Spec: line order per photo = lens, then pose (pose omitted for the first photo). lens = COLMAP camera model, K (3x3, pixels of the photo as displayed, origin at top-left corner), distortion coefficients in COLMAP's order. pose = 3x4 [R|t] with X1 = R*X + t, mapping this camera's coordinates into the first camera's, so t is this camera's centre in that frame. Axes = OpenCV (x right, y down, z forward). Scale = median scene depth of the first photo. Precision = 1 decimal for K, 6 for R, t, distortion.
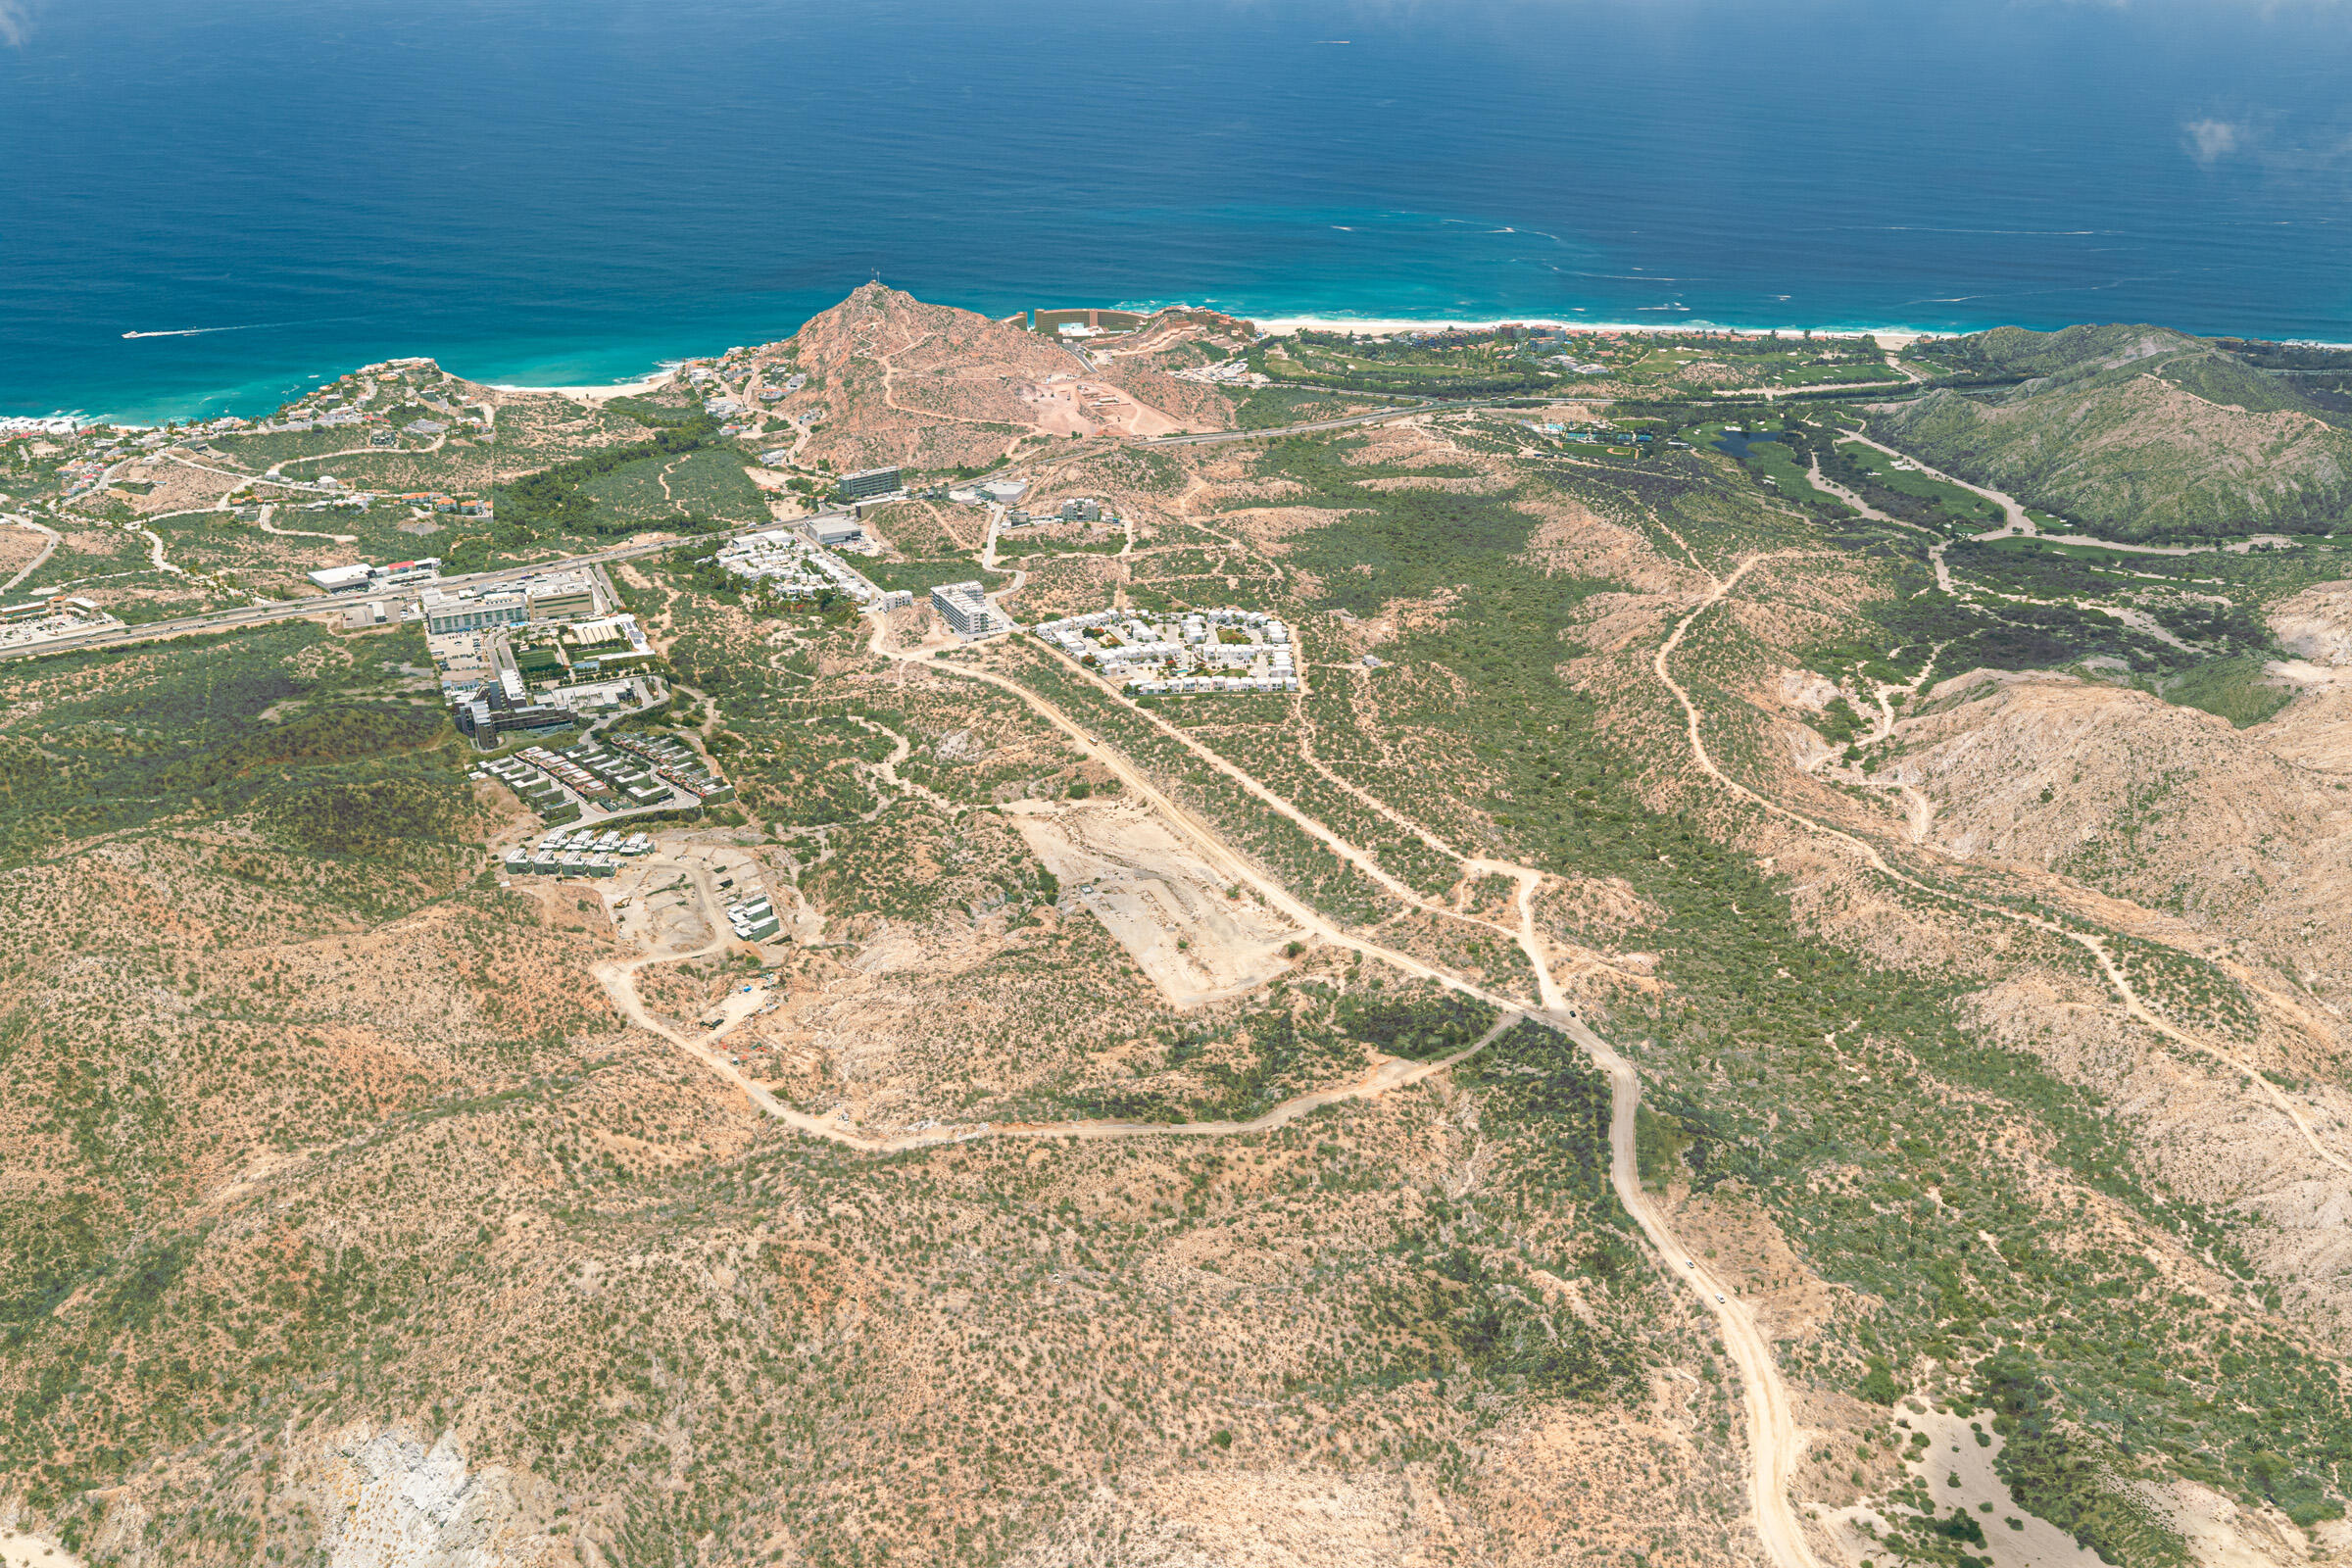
lens RADIAL K [[1942.9, 0, 1183.6], [0, 1942.9, 778.7], [0, 0, 1]] dist [0.029221, -0.053303]
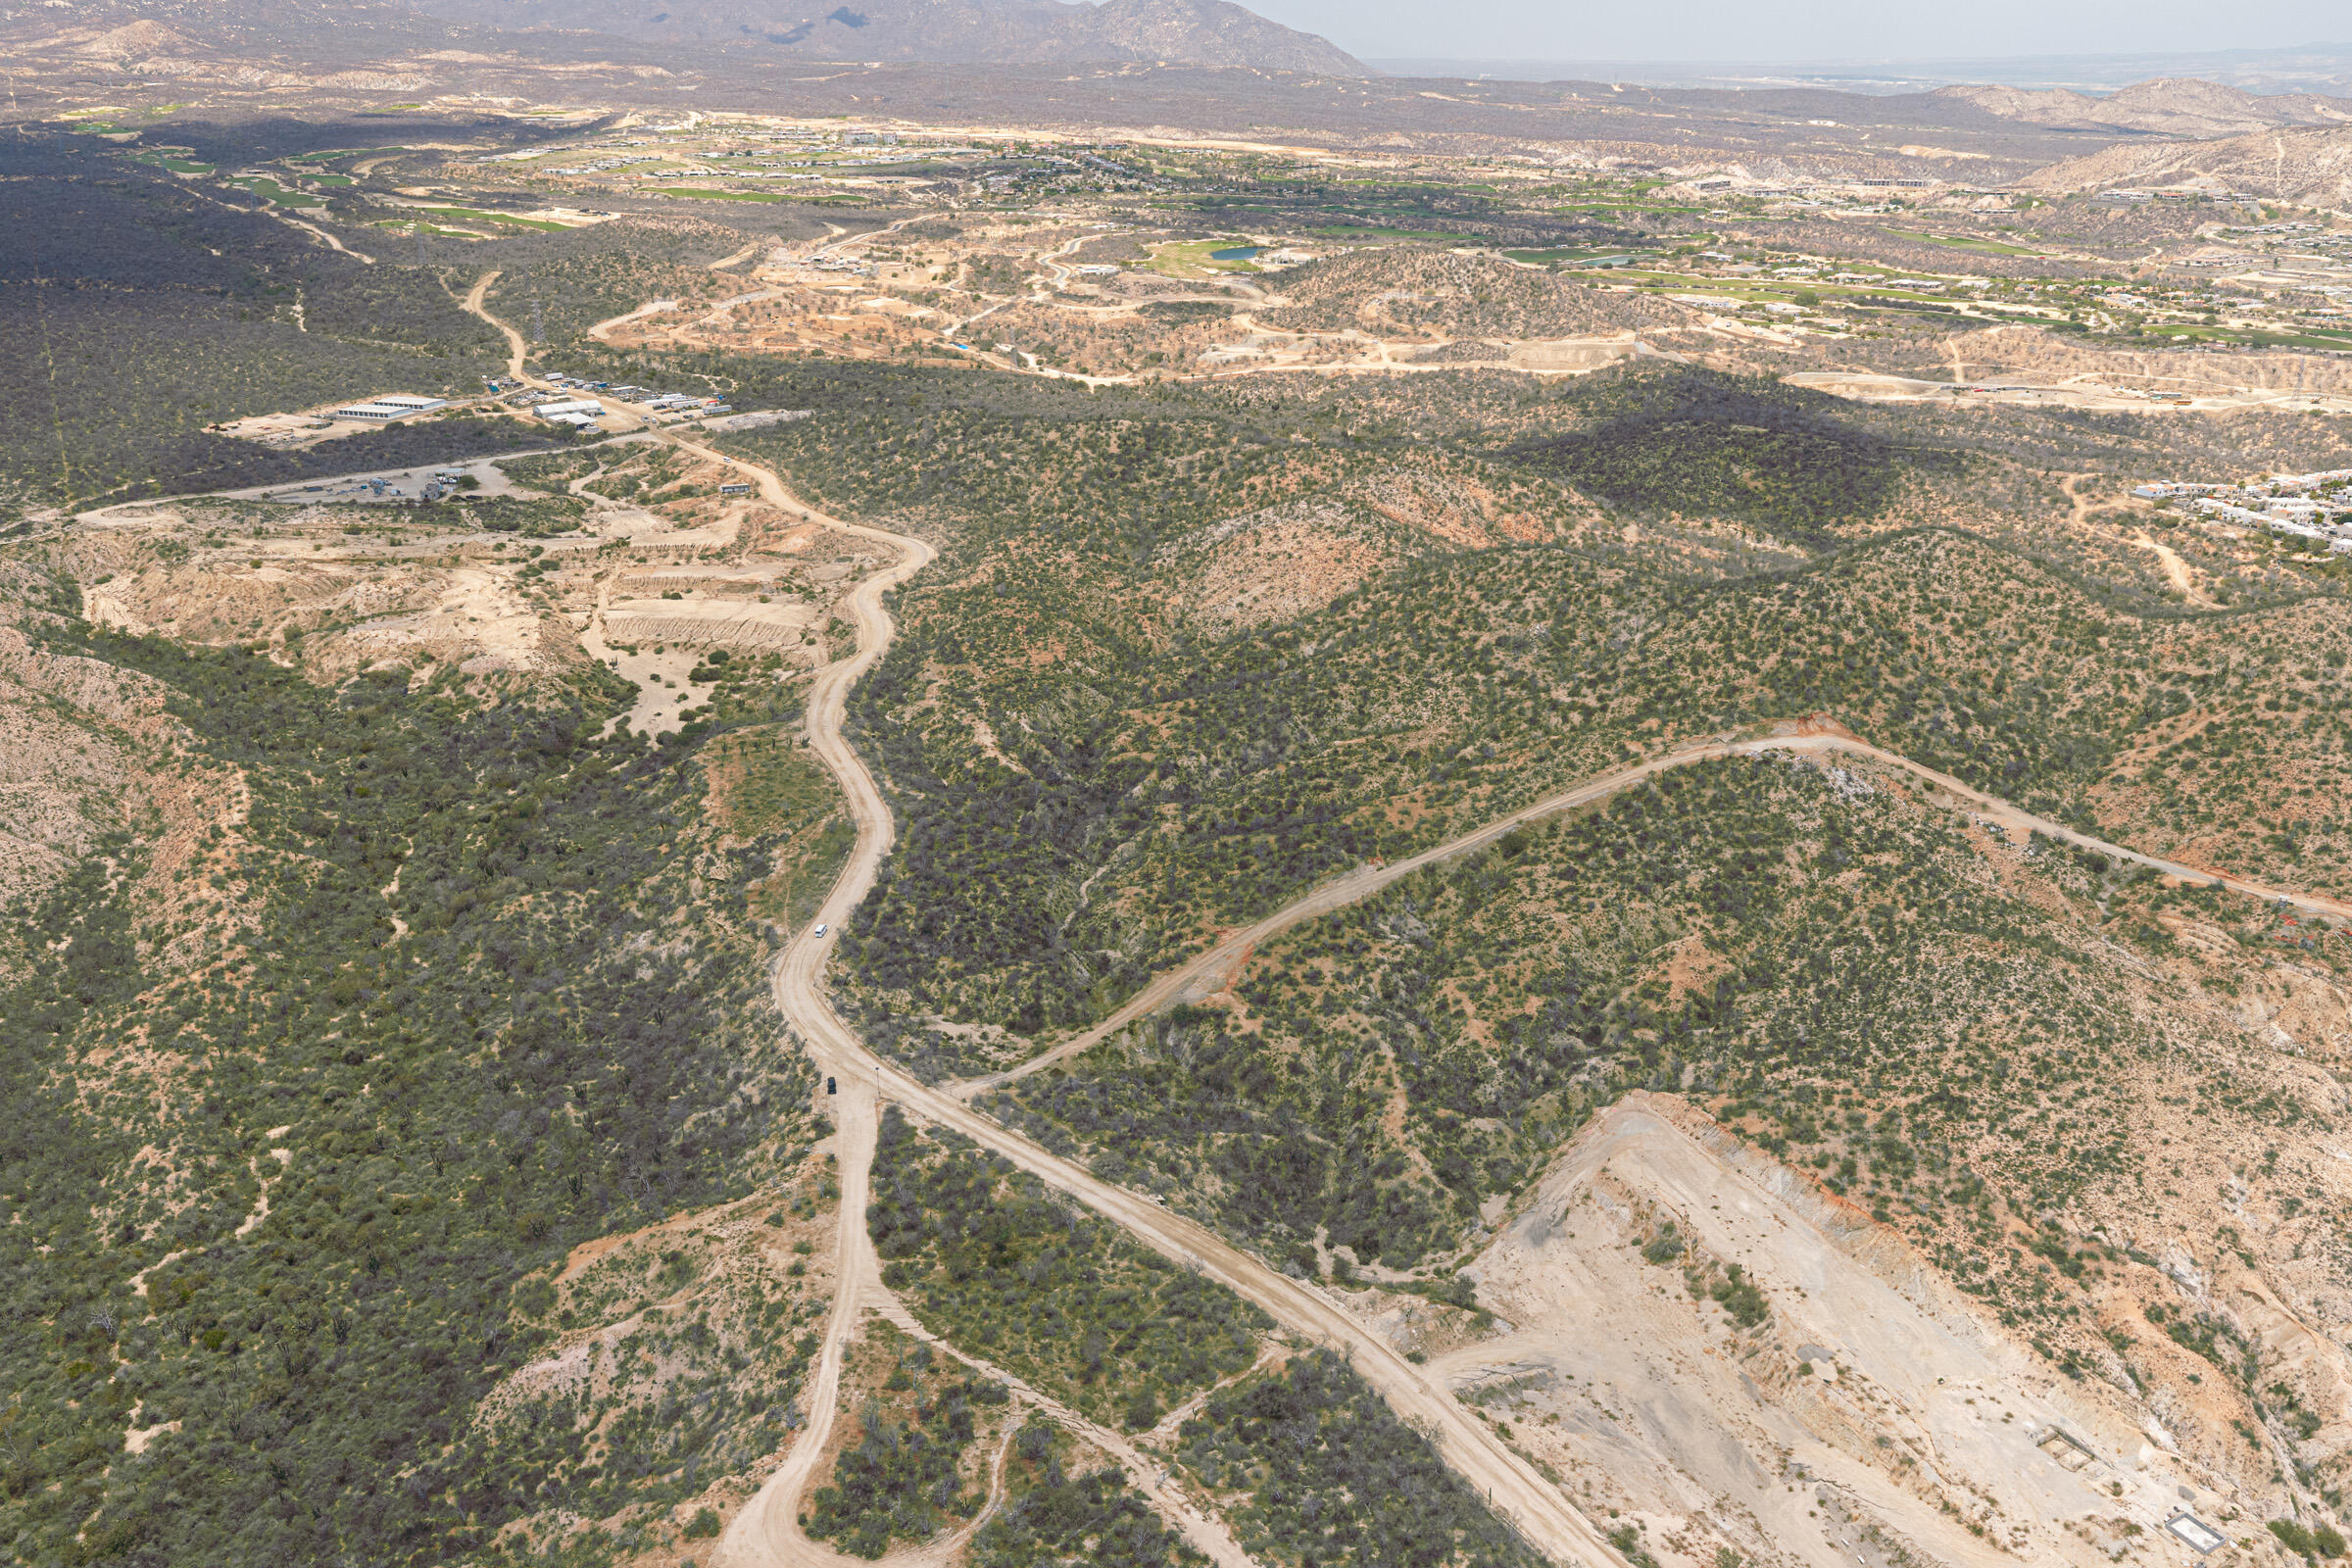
lens RADIAL K [[1942.9, 0, 1183.6], [0, 1942.9, 778.7], [0, 0, 1]] dist [0.029221, -0.053303]
pose [[-0.994482, 0.036974, -0.098171, 0.120154], [-0.043089, 0.709260, 0.703629, -0.211016], [0.095645, 0.703976, -0.703754, 0.986163]]
